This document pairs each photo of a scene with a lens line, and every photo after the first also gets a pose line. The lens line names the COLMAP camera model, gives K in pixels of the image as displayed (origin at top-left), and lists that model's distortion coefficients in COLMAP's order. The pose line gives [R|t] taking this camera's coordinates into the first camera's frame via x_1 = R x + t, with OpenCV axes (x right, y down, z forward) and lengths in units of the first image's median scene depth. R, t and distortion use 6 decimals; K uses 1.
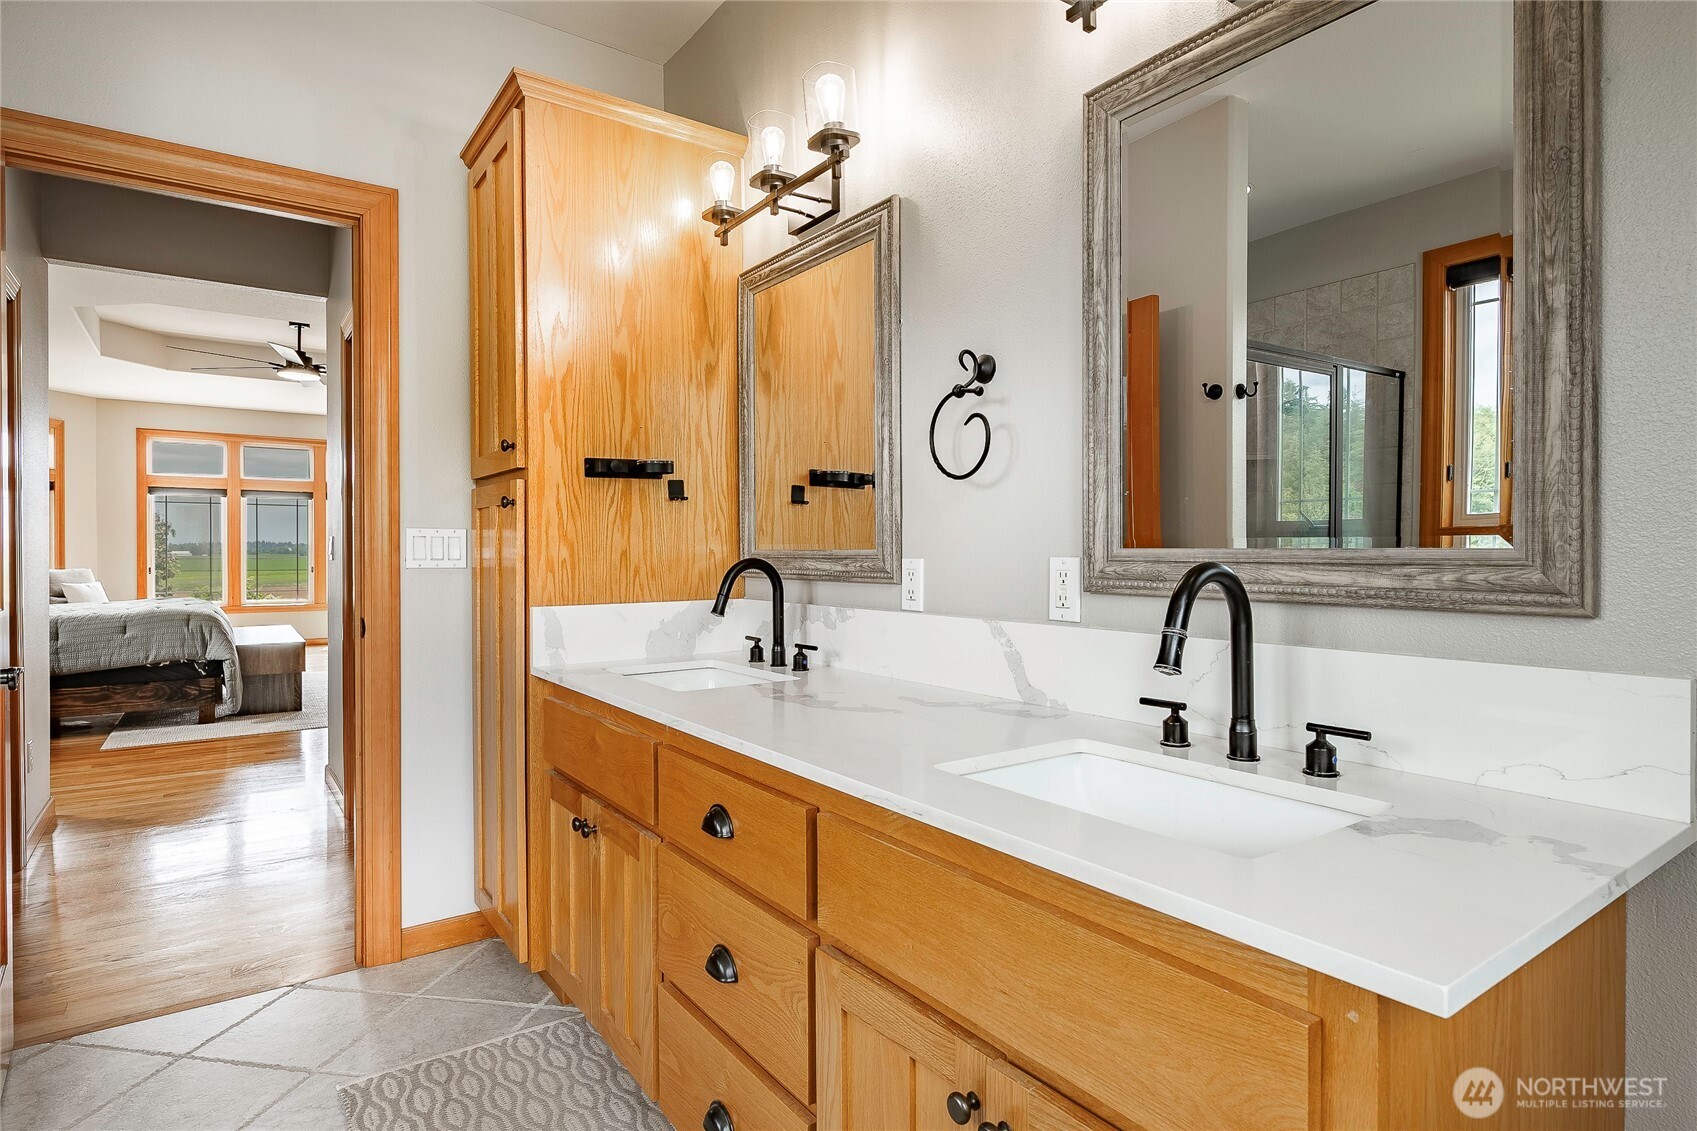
lens RADIAL K [[908.6, 0, 851.6], [0, 908.6, 559.3], [0, 0, 1]] dist [0.007531, 0.001332]
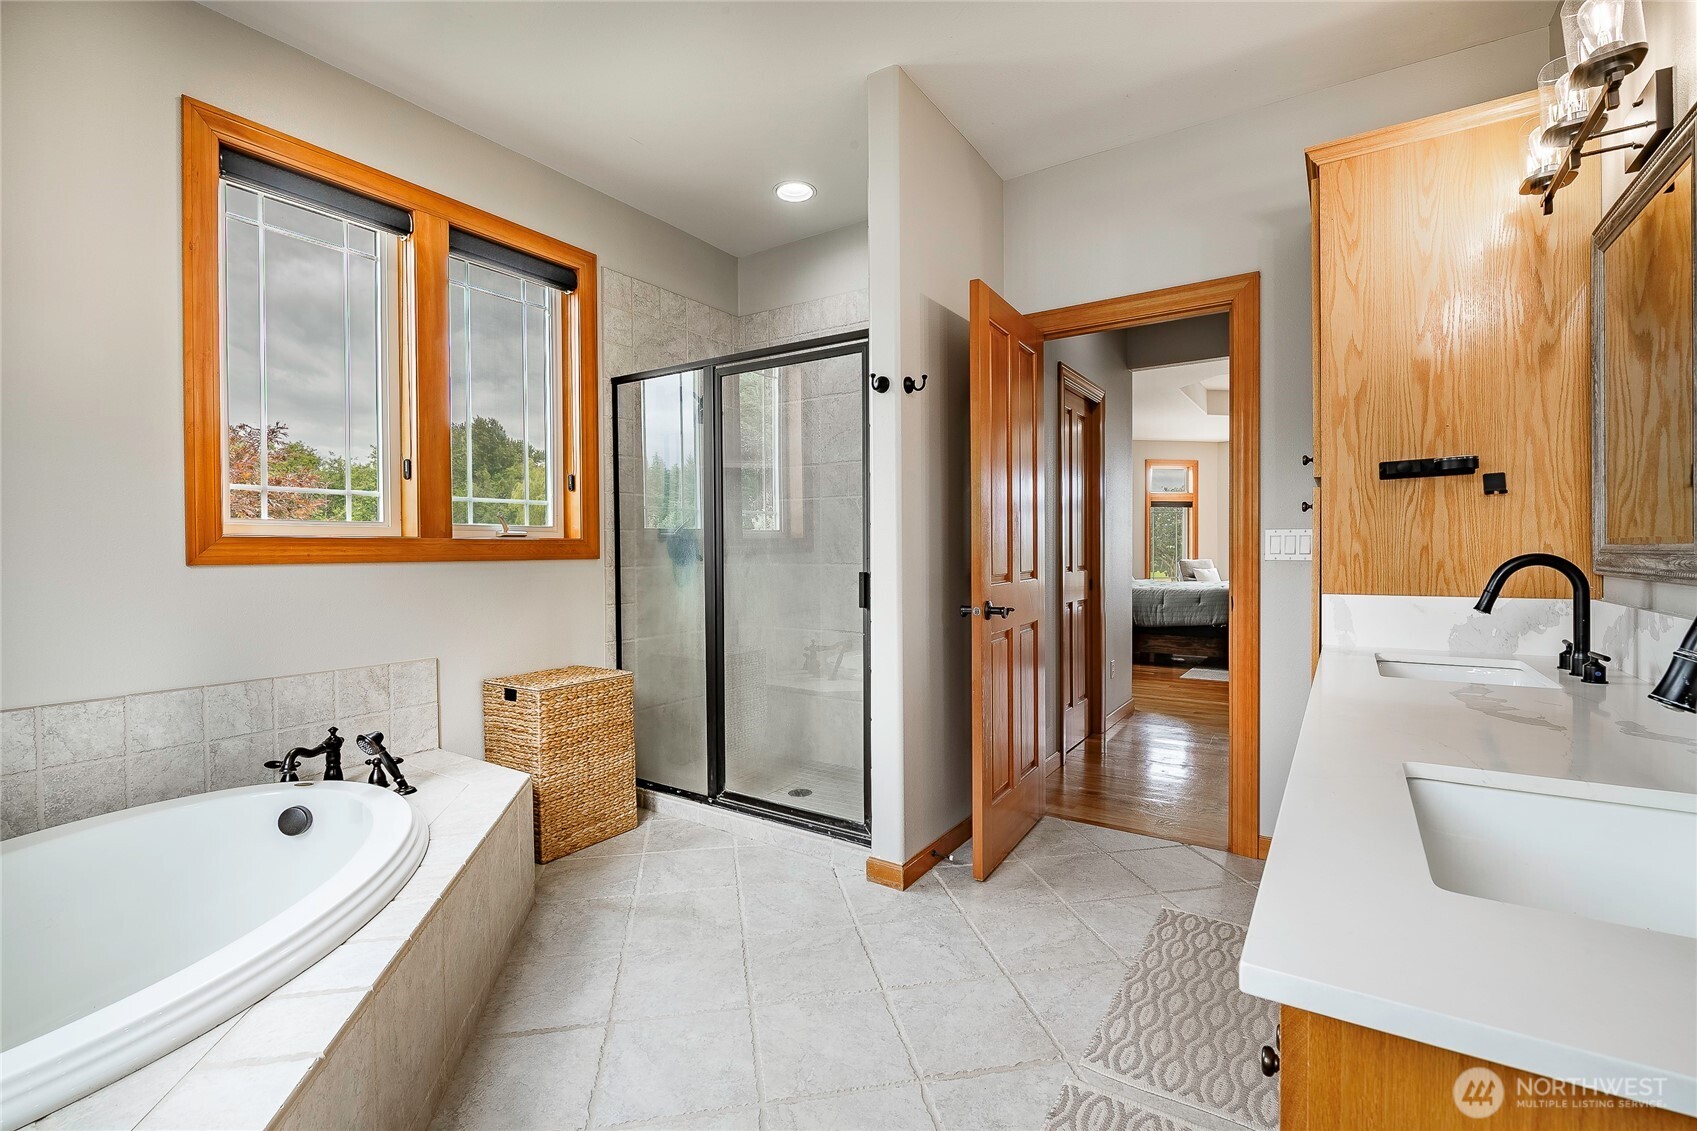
lens RADIAL K [[760.8, 0, 846.5], [0, 760.8, 561.5], [0, 0, 1]] dist [-0.000450, -0.000718]
pose [[0.350709, 0.013302, -0.936390, 0.341159], [-0.002591, 0.999909, 0.013234, -0.001703], [0.936481, -0.002215, 0.350711, 0.066402]]
